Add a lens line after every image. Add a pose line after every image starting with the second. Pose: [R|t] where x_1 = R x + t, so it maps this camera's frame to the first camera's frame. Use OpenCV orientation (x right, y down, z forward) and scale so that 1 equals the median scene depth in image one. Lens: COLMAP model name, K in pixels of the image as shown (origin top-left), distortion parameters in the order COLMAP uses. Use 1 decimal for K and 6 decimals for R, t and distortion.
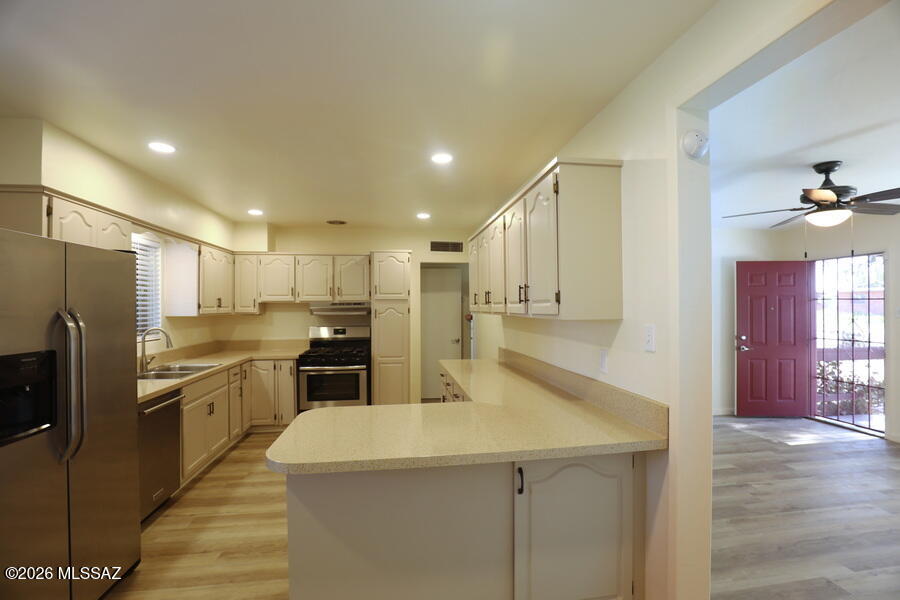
lens RADIAL K [[419.7, 0, 446.0], [0, 419.7, 302.5], [0, 0, 1]] dist [-0.038871, -0.000674]
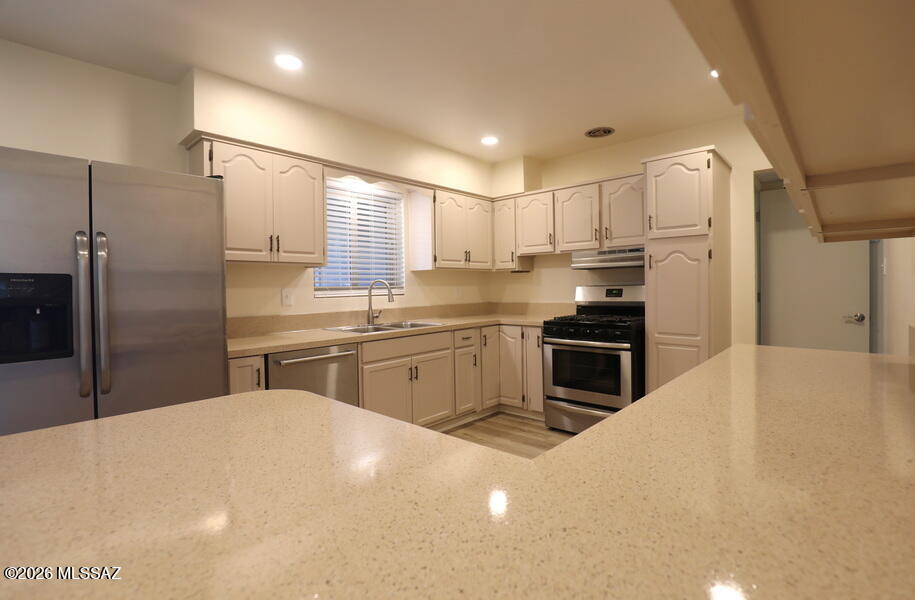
lens RADIAL K [[426.7, 0, 471.7], [0, 426.7, 290.1], [0, 0, 1]] dist [-0.038871, -0.000674]
pose [[0.651016, 0.002929, -0.759059, 0.137235], [0.013047, 0.999802, 0.015048, 0.056744], [0.758952, -0.019700, 0.650848, 0.406427]]
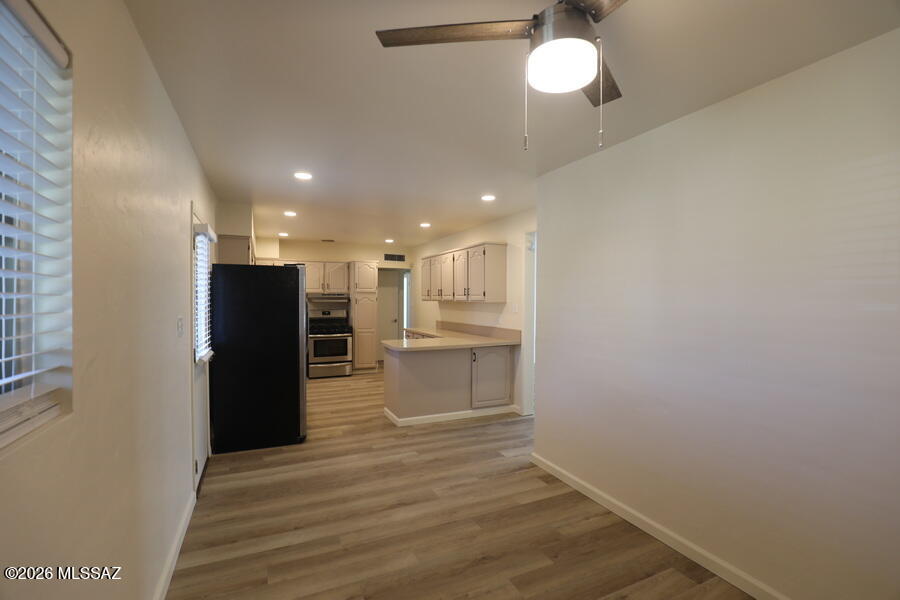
lens RADIAL K [[419.7, 0, 450.6], [0, 419.7, 299.8], [0, 0, 1]] dist [-0.038871, -0.000674]
pose [[0.955512, 0.006652, 0.294876, -0.298703], [-0.011097, 0.999849, 0.013402, -0.002761], [-0.294742, -0.016078, 0.955442, -0.614921]]
